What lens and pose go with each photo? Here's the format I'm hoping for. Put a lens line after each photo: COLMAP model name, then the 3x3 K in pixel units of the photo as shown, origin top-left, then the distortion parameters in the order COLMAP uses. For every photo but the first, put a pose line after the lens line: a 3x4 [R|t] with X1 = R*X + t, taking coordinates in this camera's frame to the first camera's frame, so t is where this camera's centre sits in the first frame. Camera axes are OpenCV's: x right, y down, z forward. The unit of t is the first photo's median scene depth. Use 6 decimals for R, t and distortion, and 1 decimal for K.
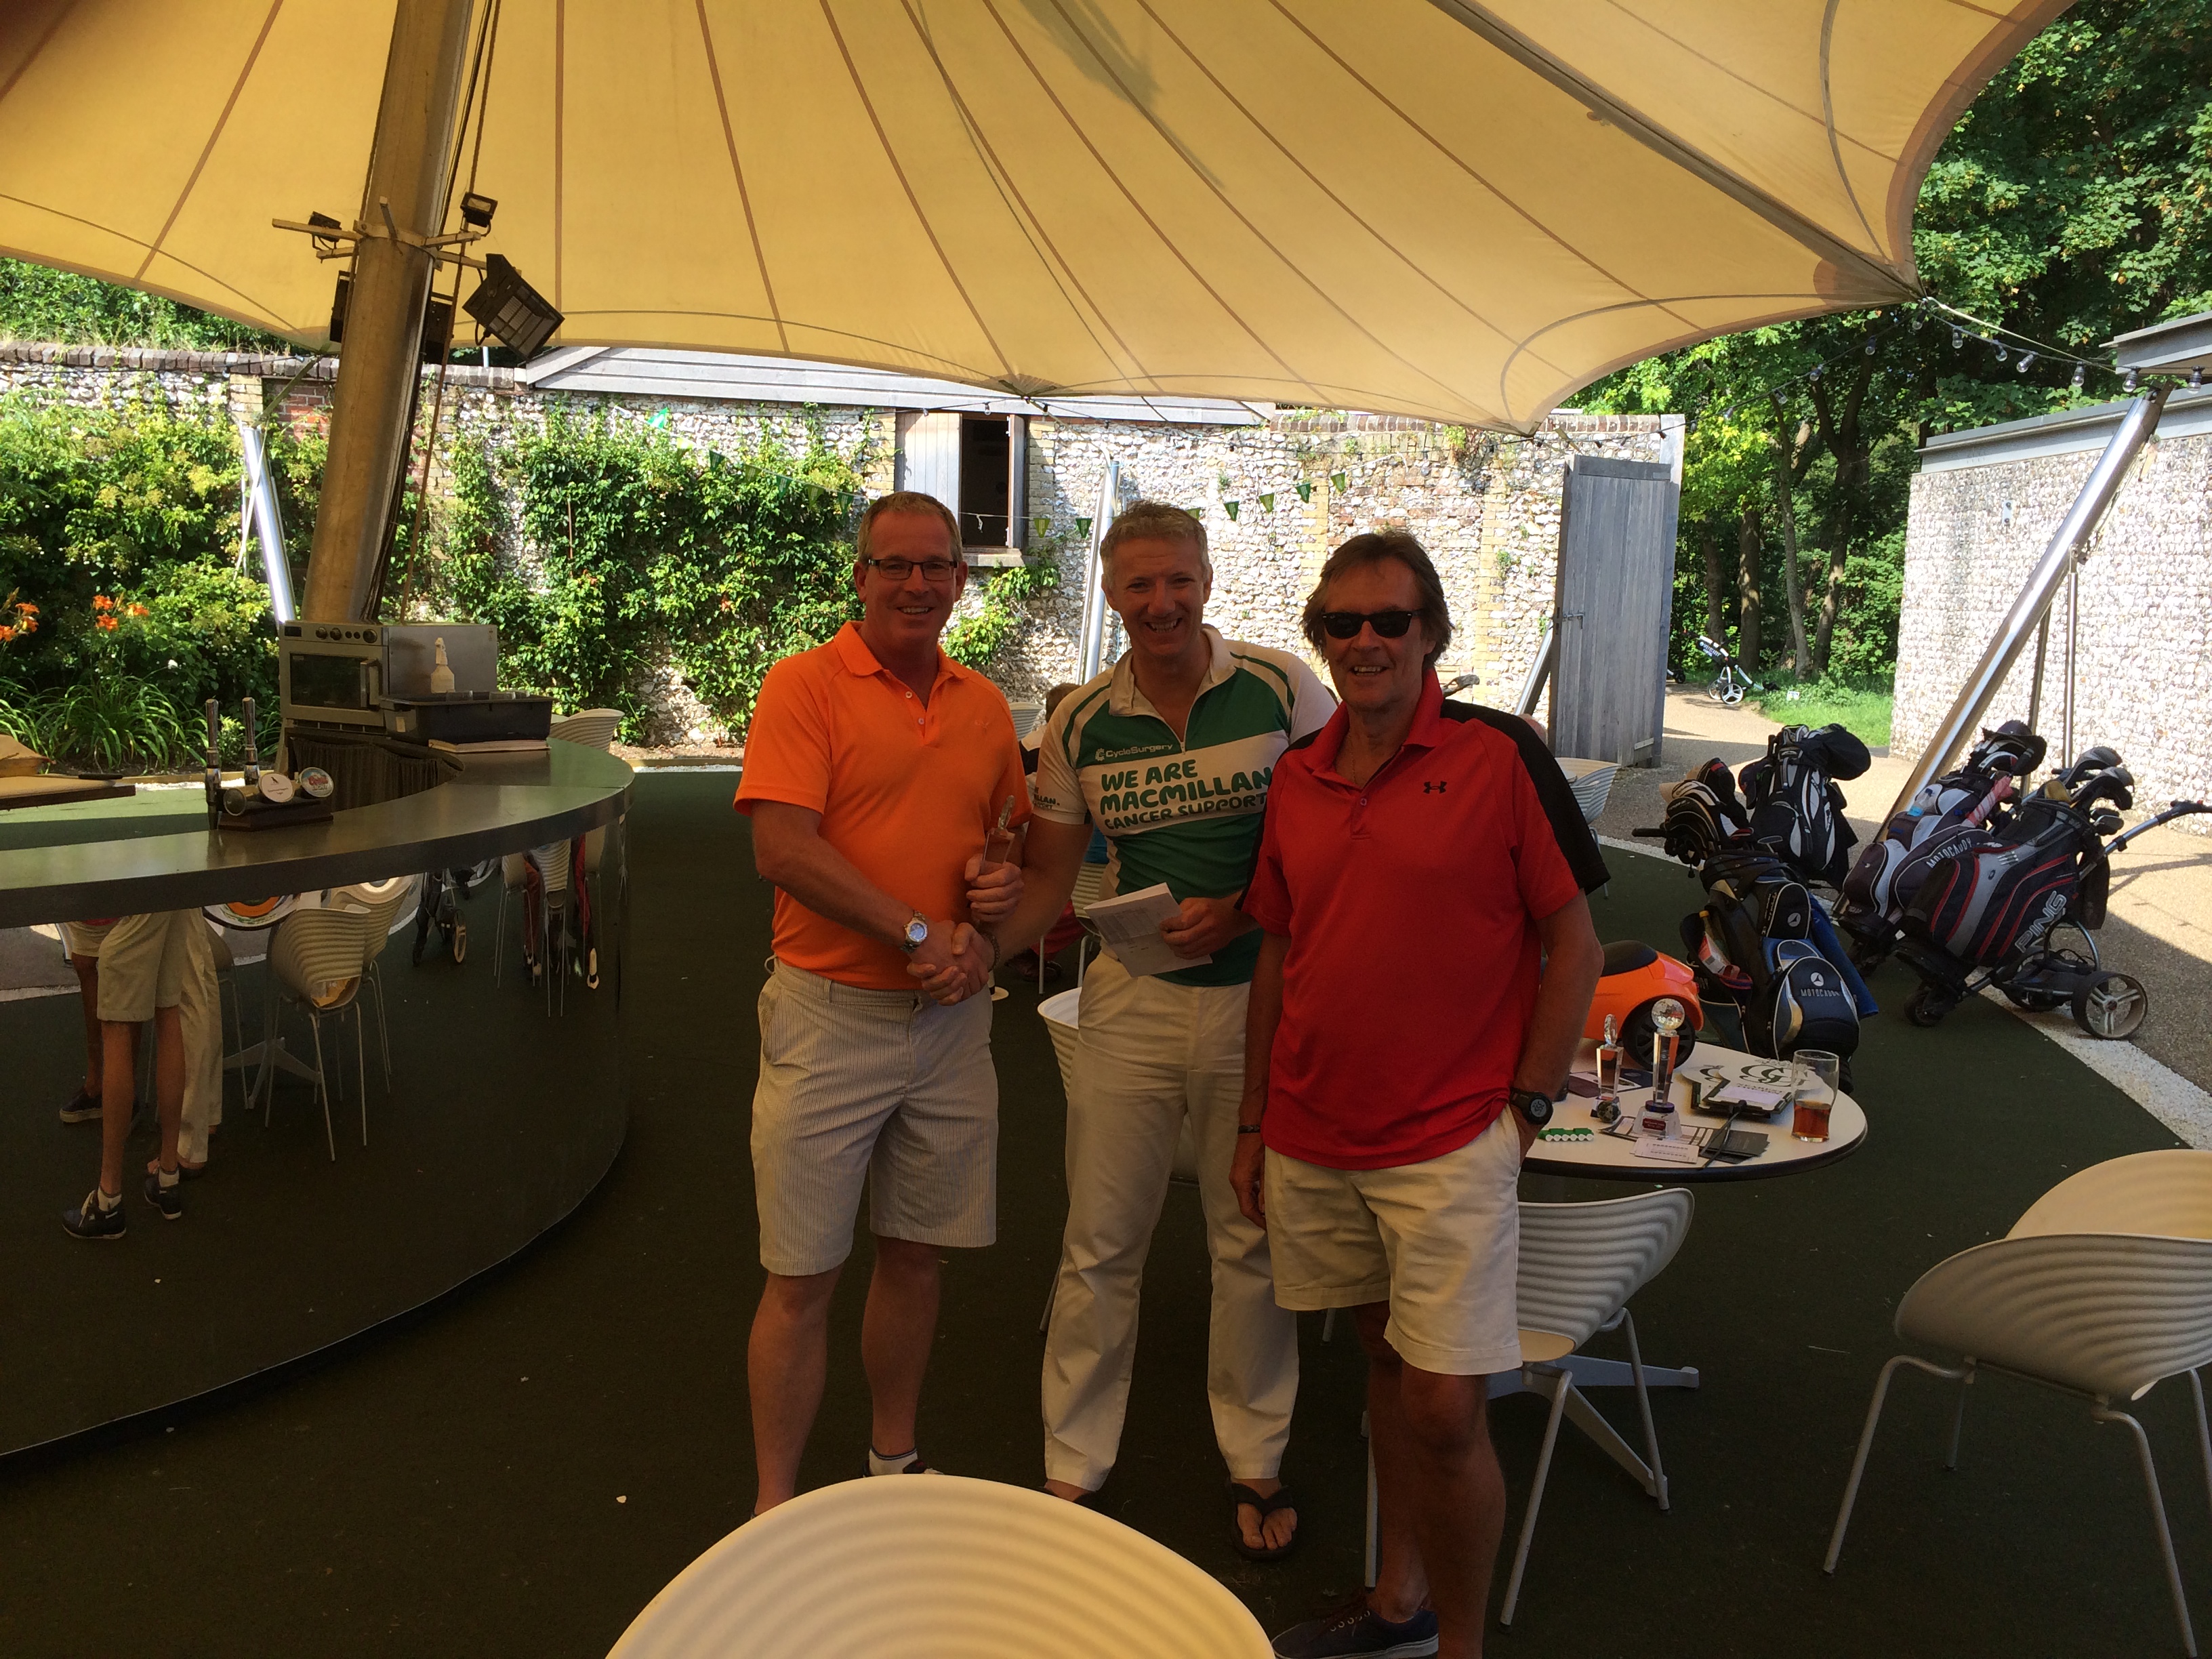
lens RADIAL K [[1914.2, 0, 1167.5], [0, 1914.2, 788.2], [0, 0, 1]] dist [0.082037, -0.110064]
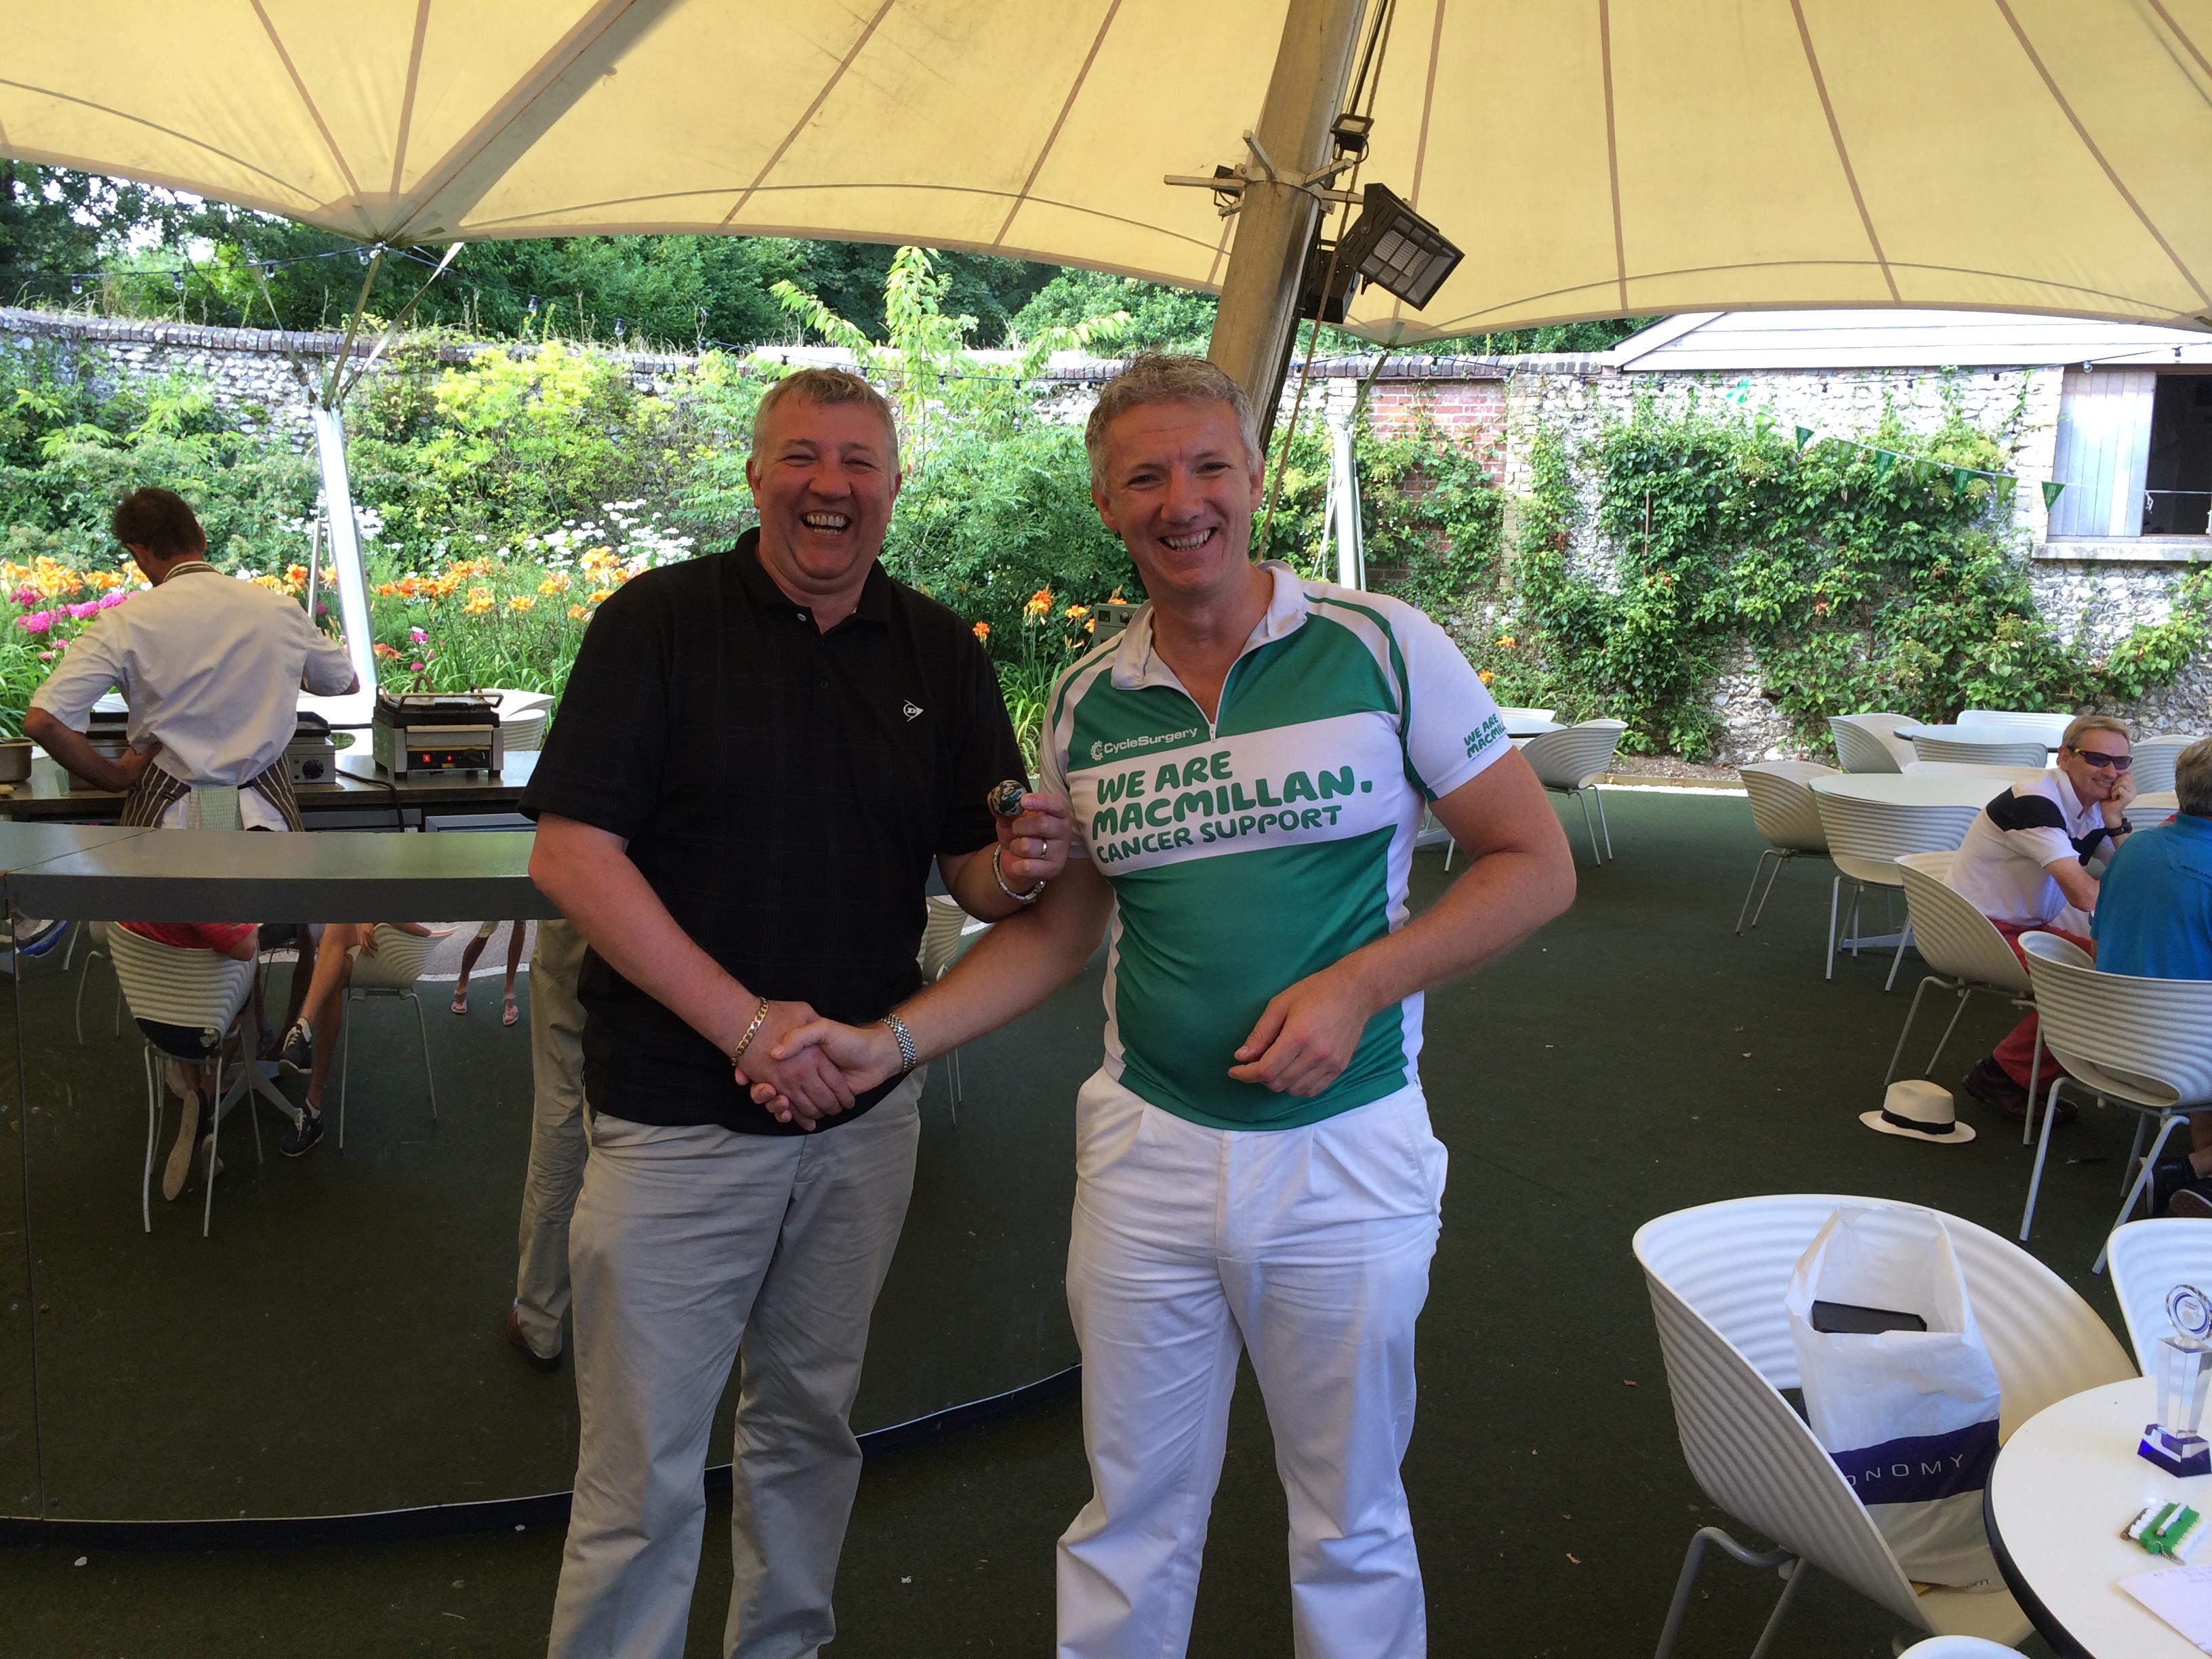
lens RADIAL K [[1937.3, 0, 1074.0], [0, 1937.3, 811.1], [0, 0, 1]] dist [0.076846, -0.115033]
pose [[0.796413, 0.073256, -0.600300, 0.039137], [-0.070315, 0.997121, 0.028395, -0.005307], [0.600652, 0.019595, 0.799271, 0.100480]]
